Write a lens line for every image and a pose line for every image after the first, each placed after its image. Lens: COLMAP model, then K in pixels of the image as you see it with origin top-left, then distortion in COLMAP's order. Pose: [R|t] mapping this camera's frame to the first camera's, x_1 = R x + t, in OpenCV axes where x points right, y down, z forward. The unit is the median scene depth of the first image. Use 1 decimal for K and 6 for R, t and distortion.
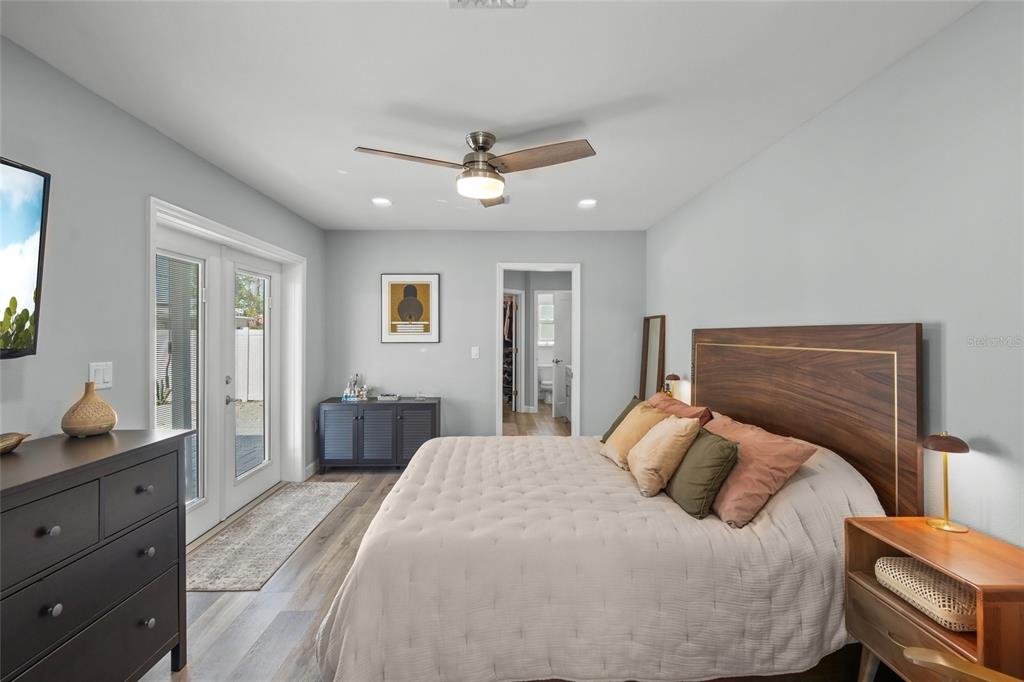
lens RADIAL K [[462.1, 0, 510.5], [0, 462.1, 336.5], [0, 0, 1]] dist [-0.000938, 0.000172]
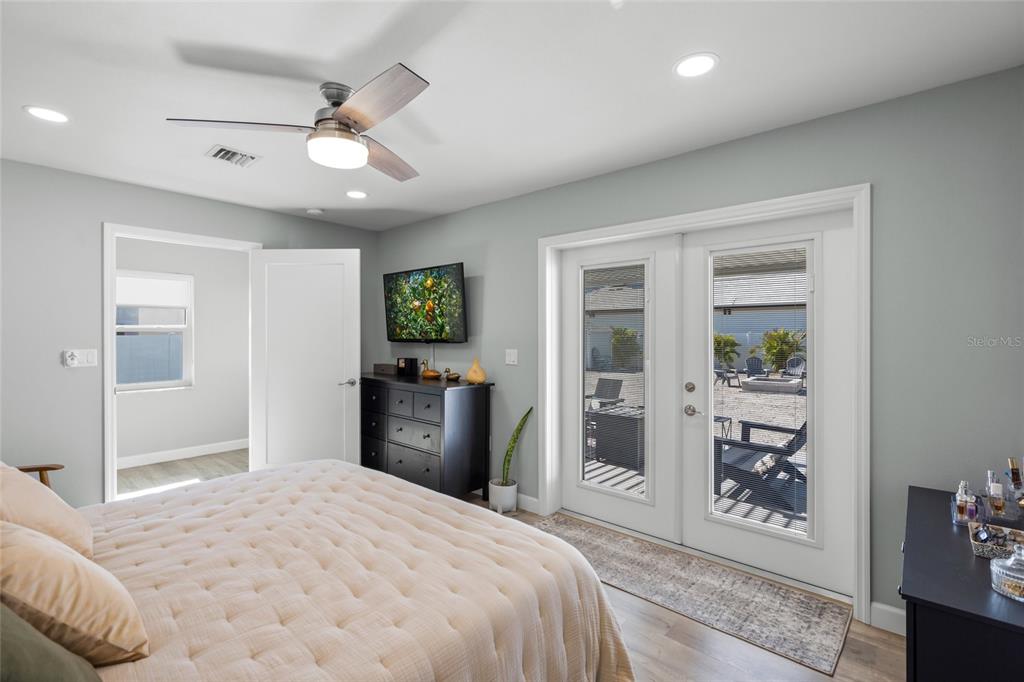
lens RADIAL K [[462.1, 0, 510.5], [0, 462.1, 336.5], [0, 0, 1]] dist [-0.000938, 0.000172]
pose [[-0.688176, -0.000277, -0.725544, 0.298161], [-0.005613, 0.999972, 0.004942, -0.000114], [0.725522, 0.007473, -0.688158, 1.712017]]
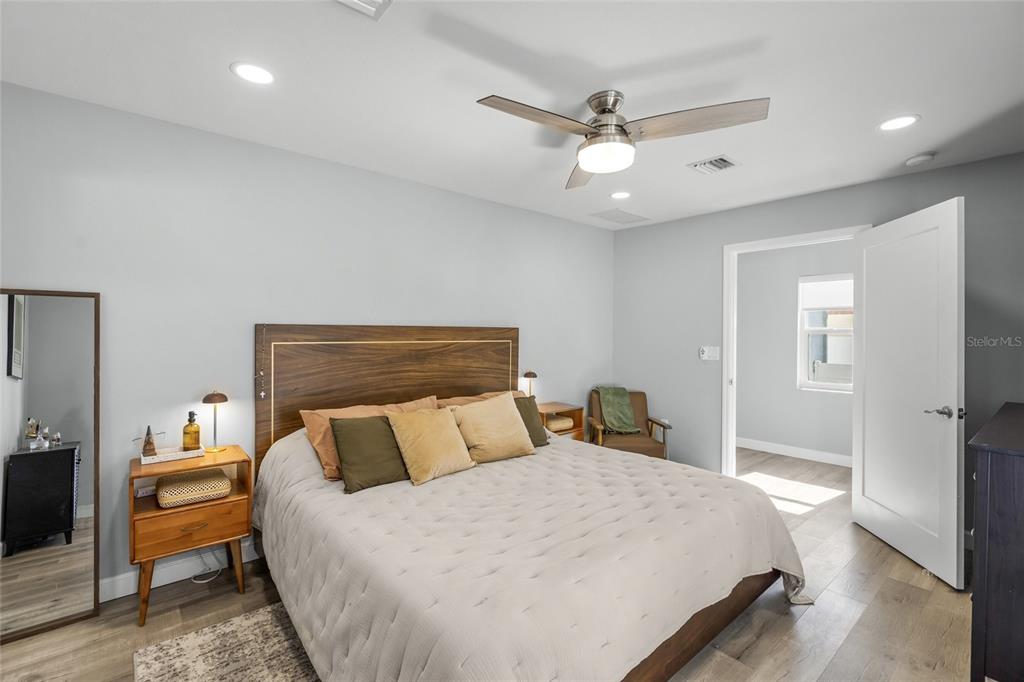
lens RADIAL K [[457.9, 0, 512.0], [0, 457.9, 341.0], [0, 0, 1]] dist [0.000324, 0.000051]
pose [[-0.631278, -0.016699, 0.775377, -0.571774], [-0.000117, 0.999770, 0.021436, -0.006496], [-0.775557, 0.013441, -0.631135, 1.595971]]
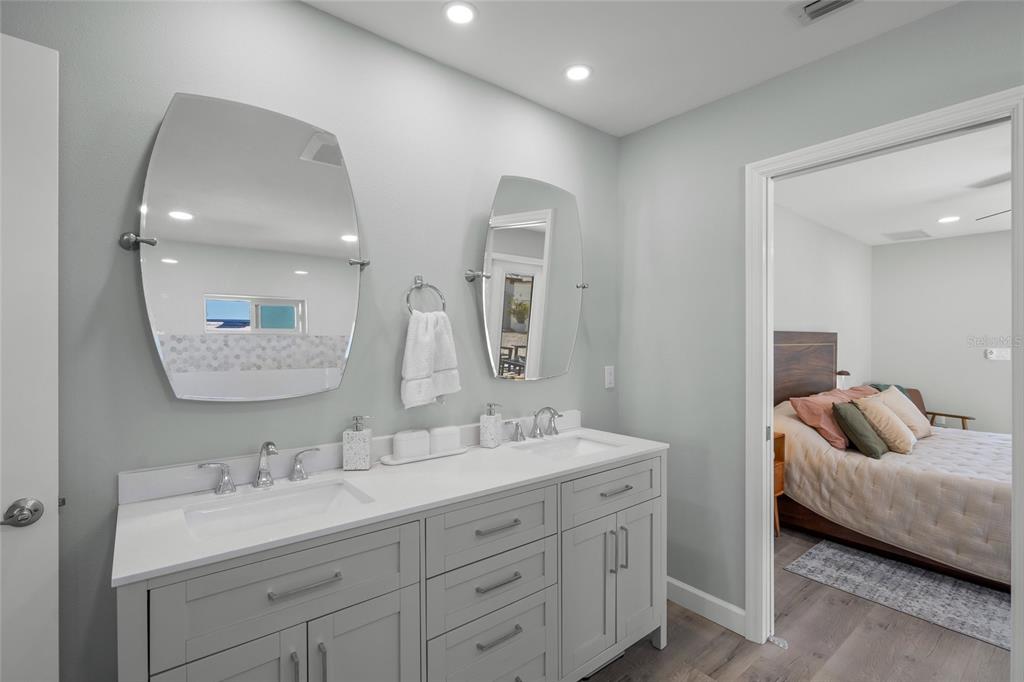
lens RADIAL K [[473.0, 0, 512.0], [0, 473.0, 341.0], [0, 0, 1]] dist [-0.000562, -0.000013]
pose [[-0.604446, -0.001954, 0.796643, -0.115659], [0.004423, 0.999973, 0.005809, -0.001316], [-0.796633, 0.007035, -0.604422, 2.665662]]
